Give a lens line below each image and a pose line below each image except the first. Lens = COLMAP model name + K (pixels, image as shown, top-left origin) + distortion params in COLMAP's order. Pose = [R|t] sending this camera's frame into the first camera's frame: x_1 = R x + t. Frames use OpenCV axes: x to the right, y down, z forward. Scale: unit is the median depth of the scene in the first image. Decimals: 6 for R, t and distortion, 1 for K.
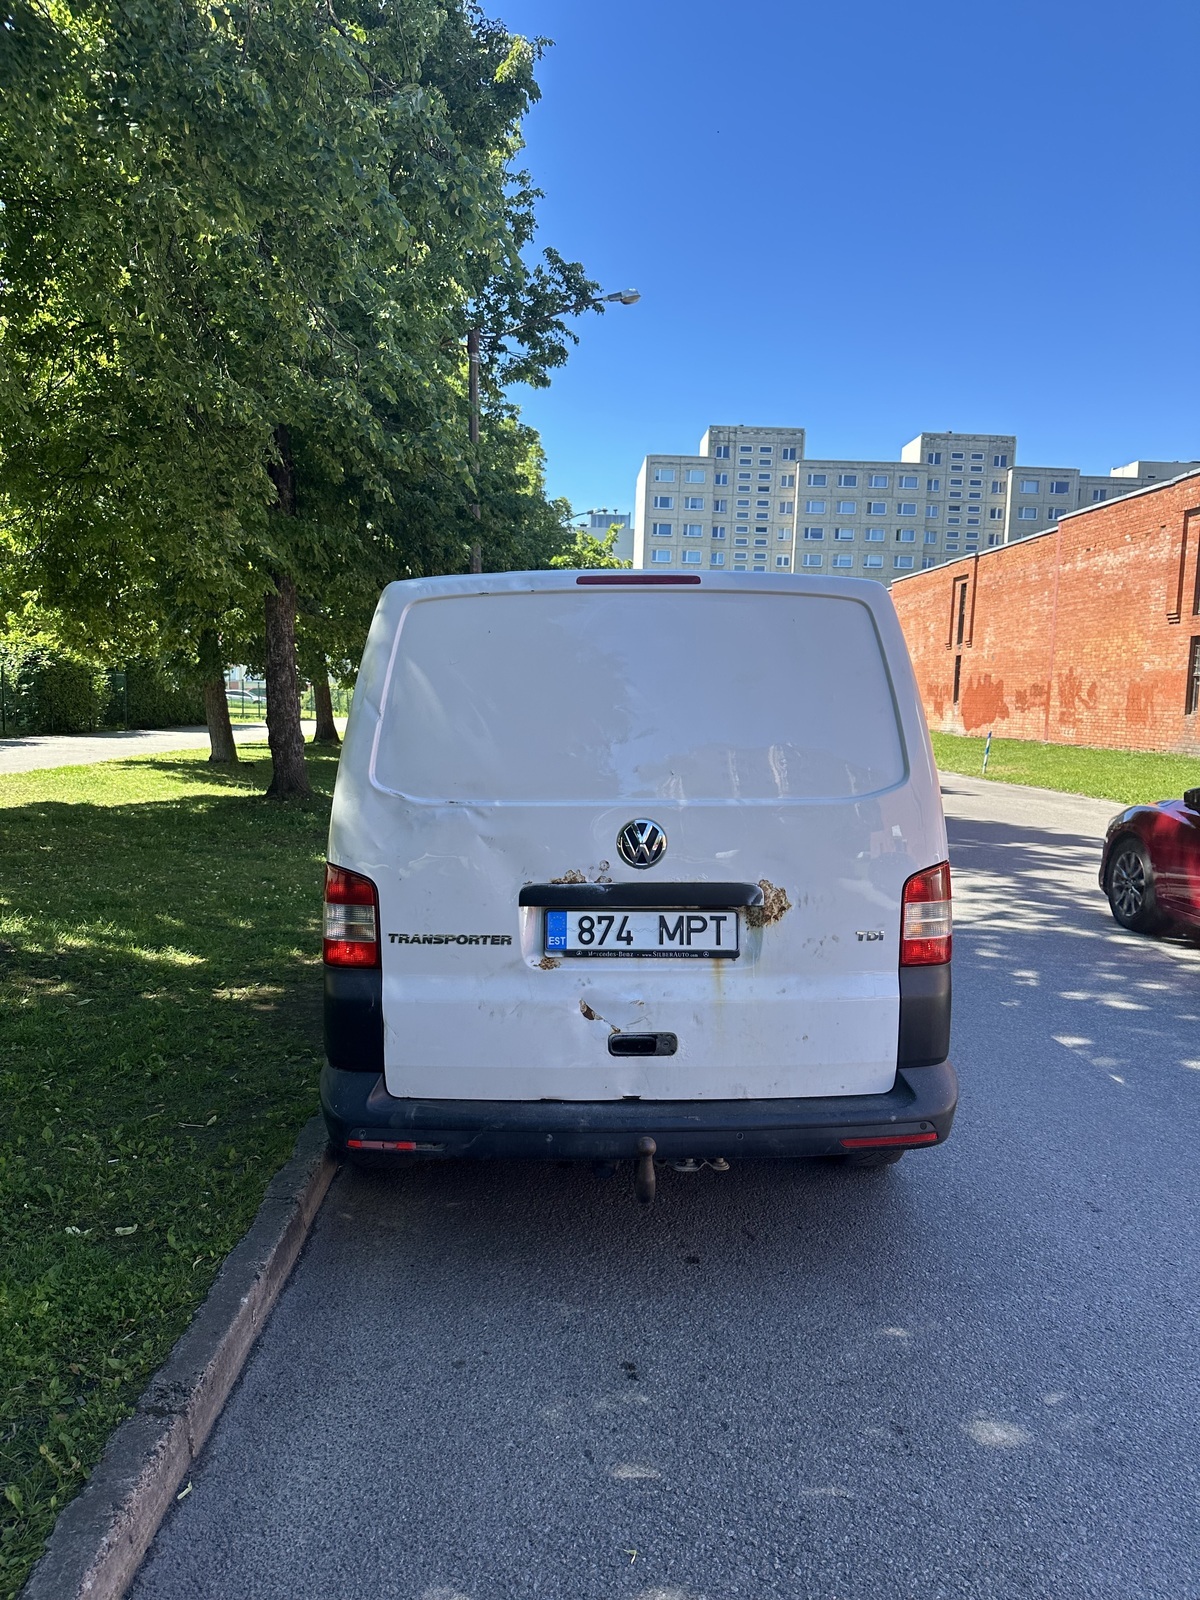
lens RADIAL K [[1117.5, 0, 615.4], [0, 1117.5, 797.8], [0, 0, 1]] dist [-0.006473, -0.004200]
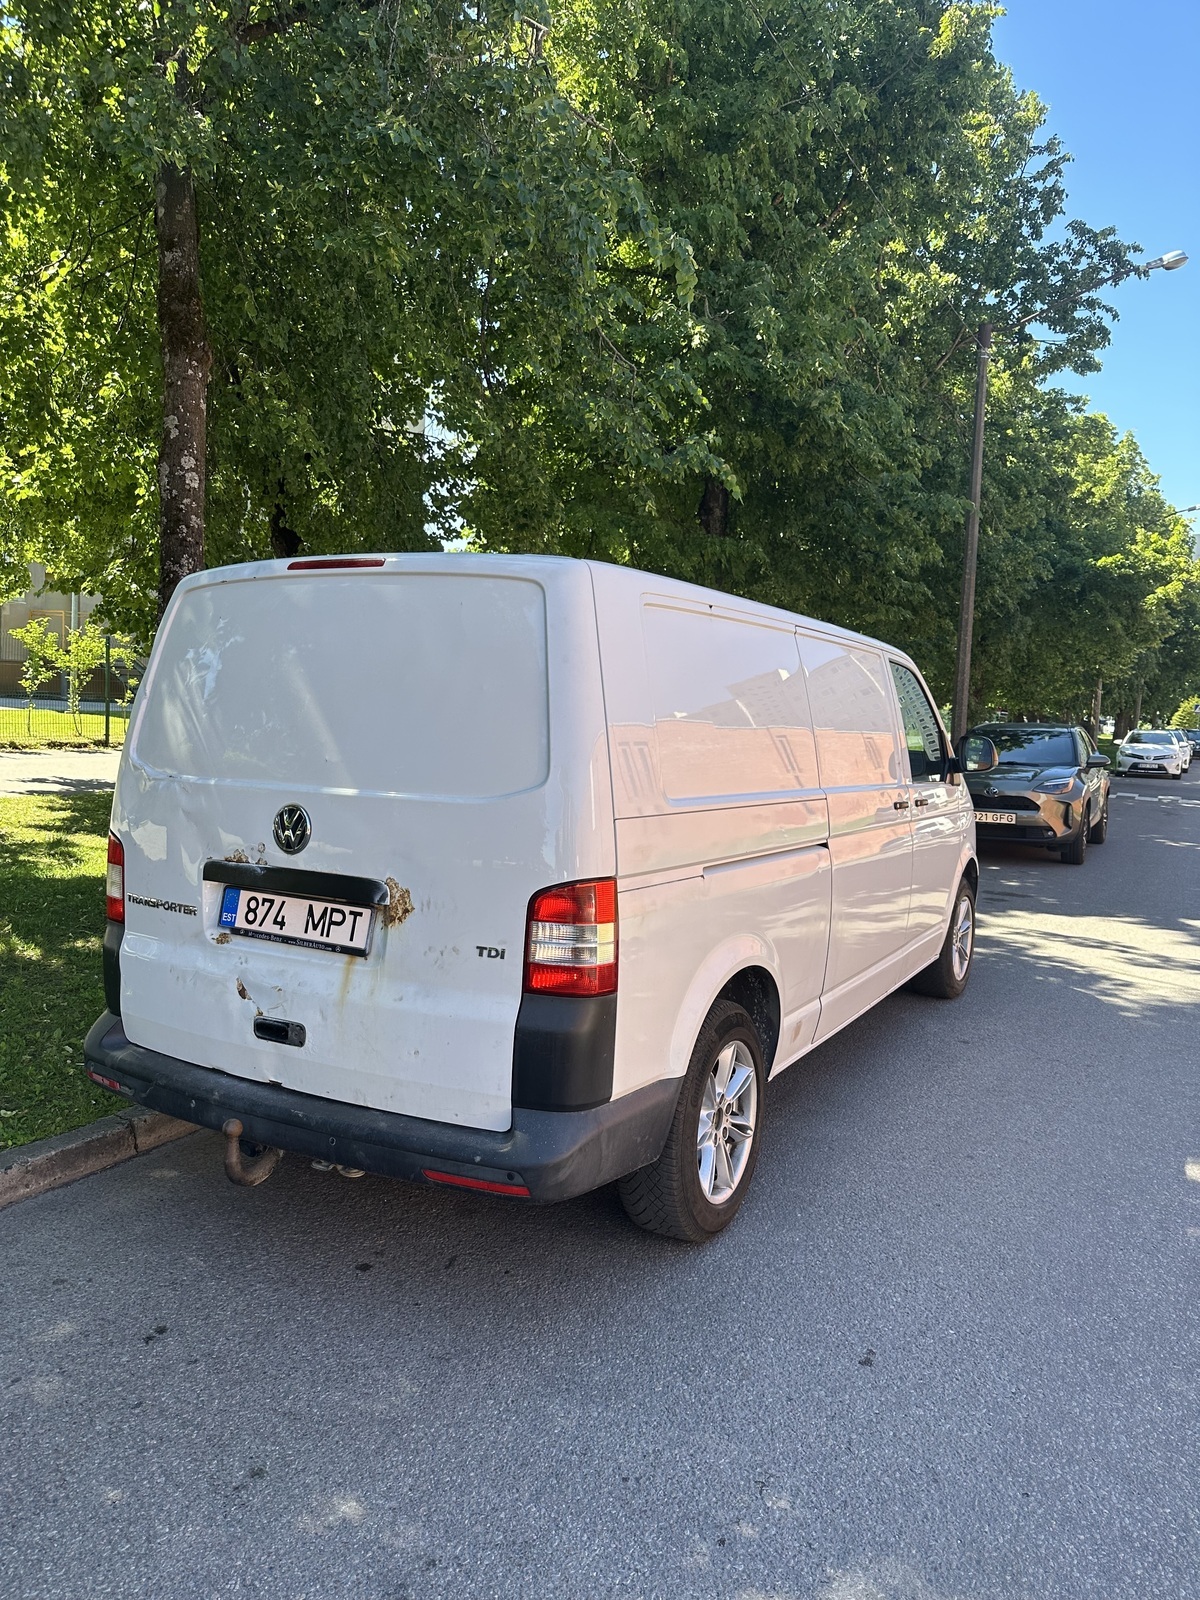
lens RADIAL K [[1117.5, 0, 608.8], [0, 1117.5, 807.7], [0, 0, 1]] dist [-0.006473, -0.004200]
pose [[0.847048, 0.057932, -0.528350, 0.777567], [-0.062938, 0.997981, 0.008523, -0.003924], [0.527777, 0.026034, 0.848984, 0.304051]]
